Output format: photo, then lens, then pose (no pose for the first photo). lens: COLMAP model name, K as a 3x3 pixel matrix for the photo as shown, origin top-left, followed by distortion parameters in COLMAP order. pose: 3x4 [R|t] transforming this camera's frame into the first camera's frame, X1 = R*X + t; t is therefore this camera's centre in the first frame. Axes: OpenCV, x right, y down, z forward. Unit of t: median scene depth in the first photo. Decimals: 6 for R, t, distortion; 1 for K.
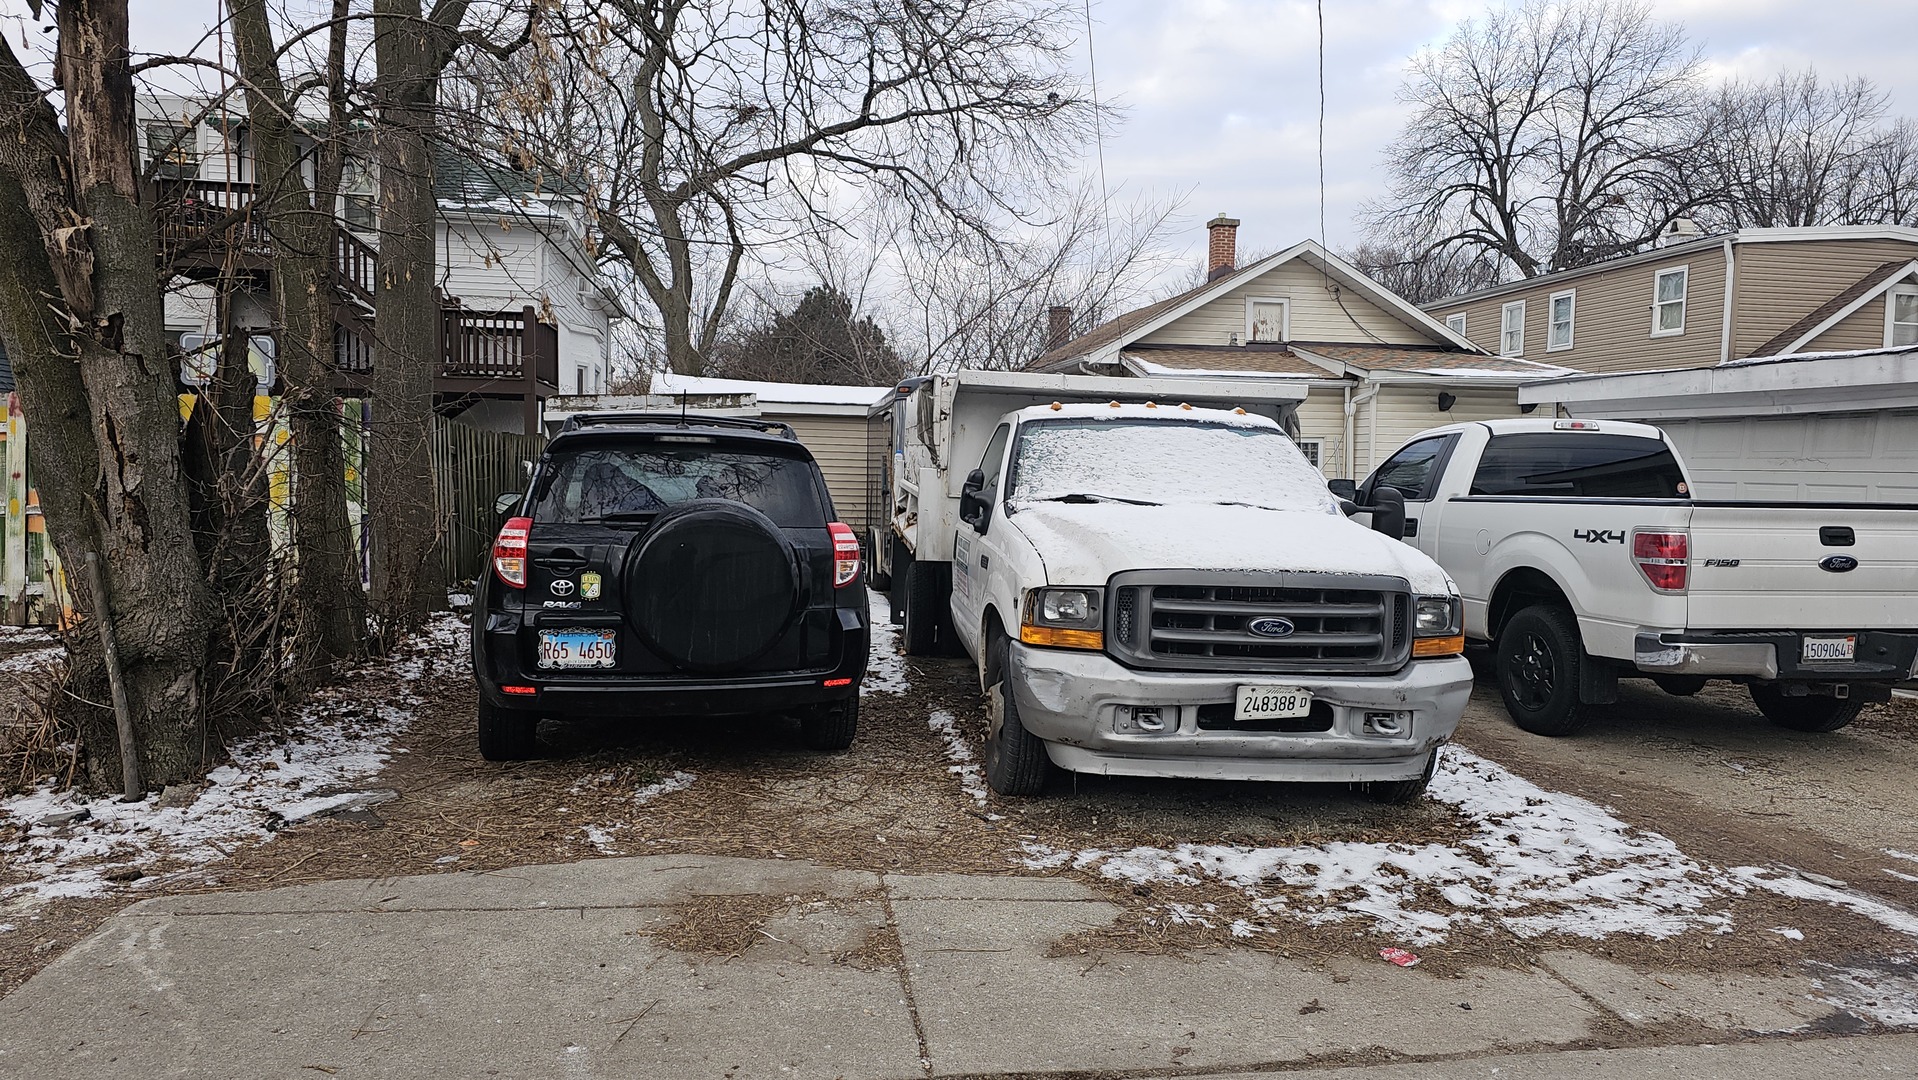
lens RADIAL K [[1254.3, 0, 956.8], [0, 1254.3, 532.9], [0, 0, 1]] dist [0.048338, -0.048449]
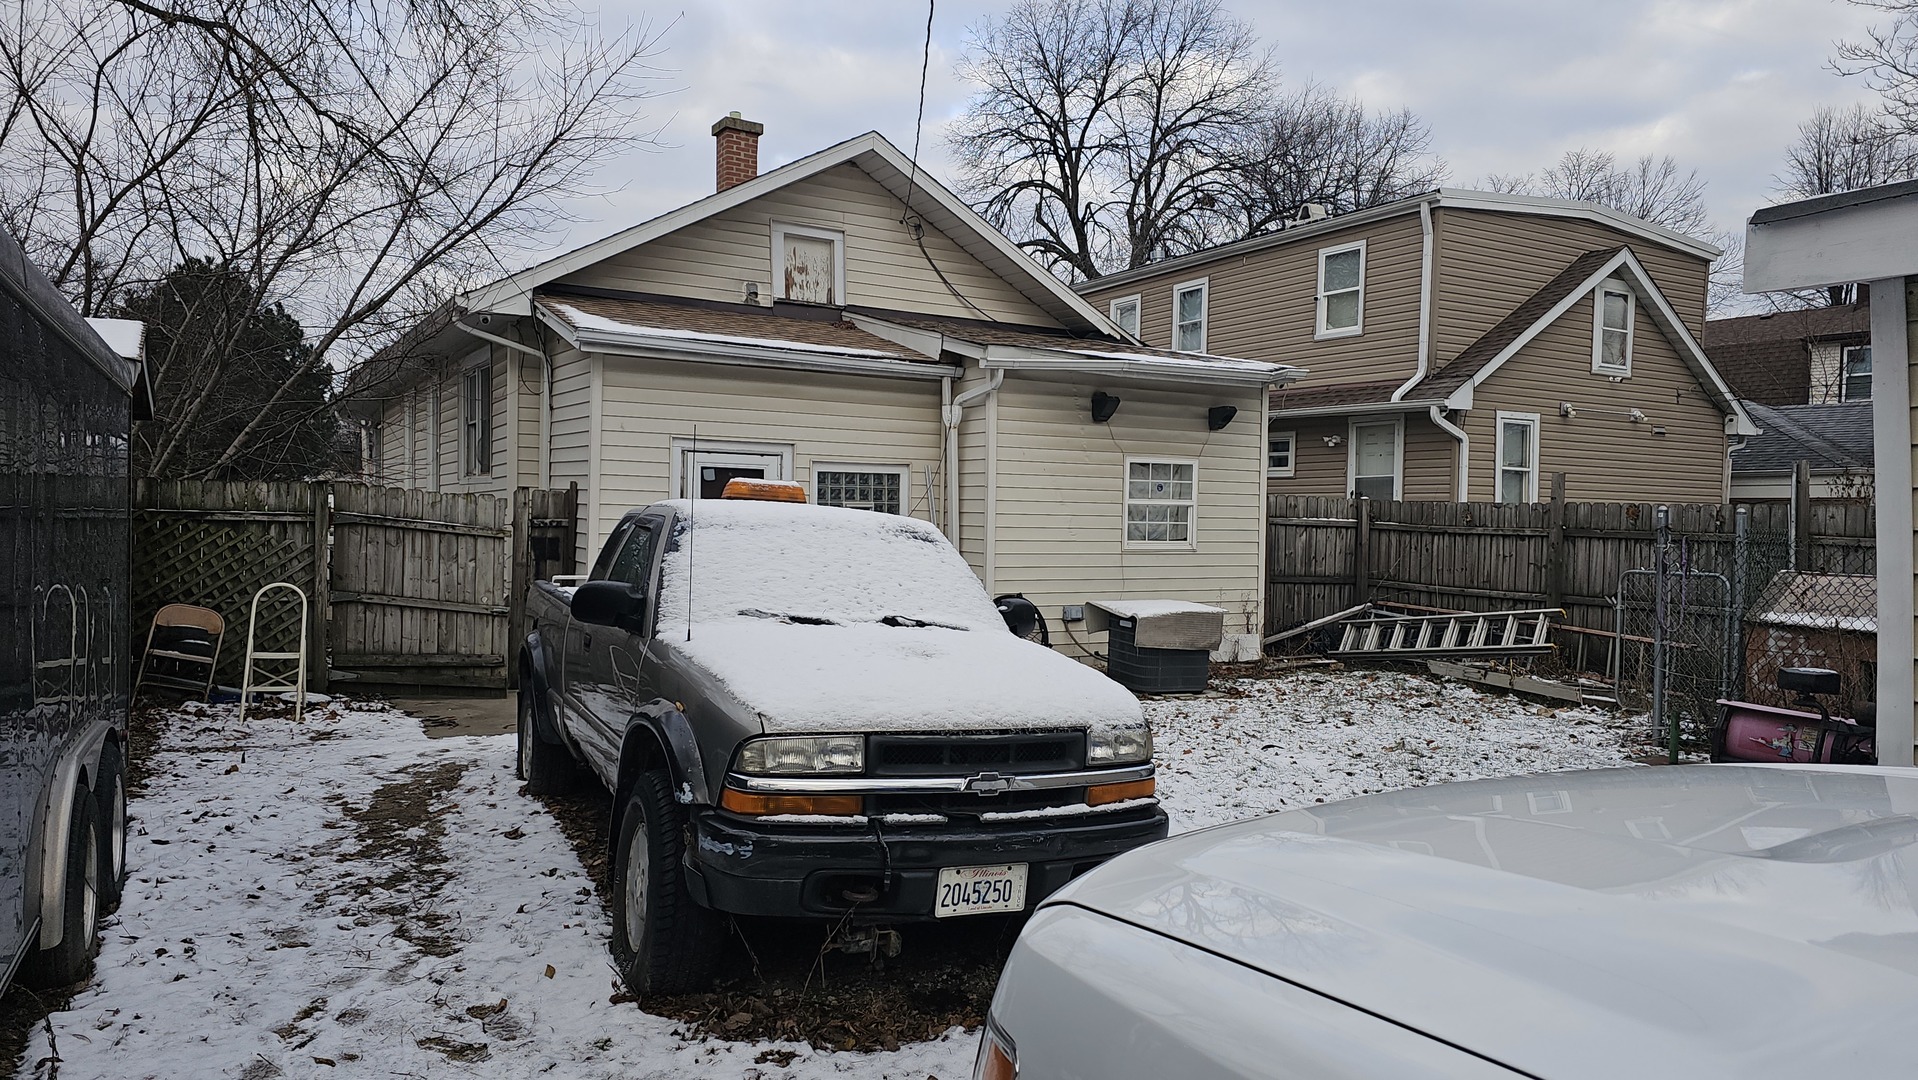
lens RADIAL K [[1254.3, 0, 963.6], [0, 1254.3, 548.2], [0, 0, 1]] dist [0.048338, -0.048449]
pose [[0.936067, -0.009724, 0.351686, 0.060428], [0.017621, 0.999659, -0.019260, -0.014064], [-0.351379, 0.024226, 0.935920, 0.242852]]
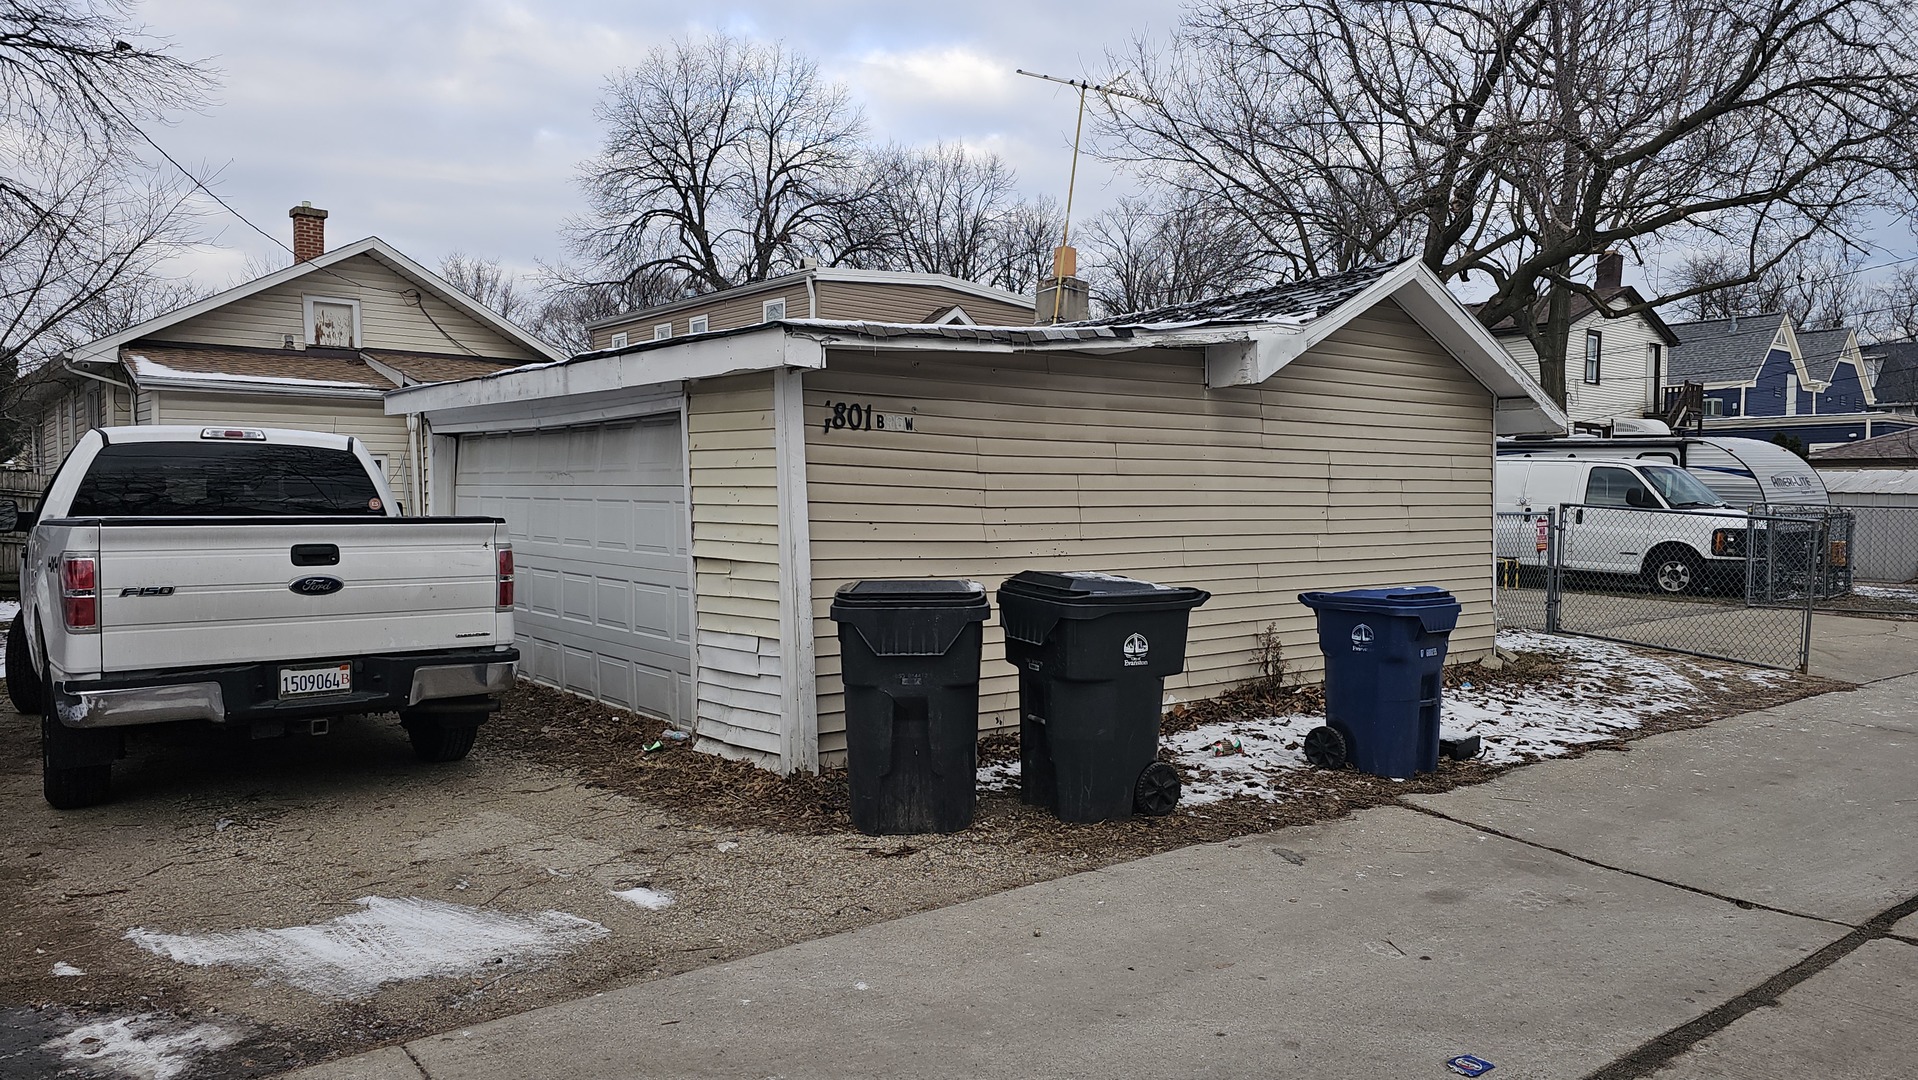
lens RADIAL K [[1254.3, 0, 974.9], [0, 1254.3, 553.3], [0, 0, 1]] dist [0.048338, -0.048449]
pose [[0.864772, -0.034838, 0.500954, 0.104560], [0.035510, 0.999336, 0.008198, 0.001722], [-0.500907, 0.010700, 0.865435, -0.001747]]
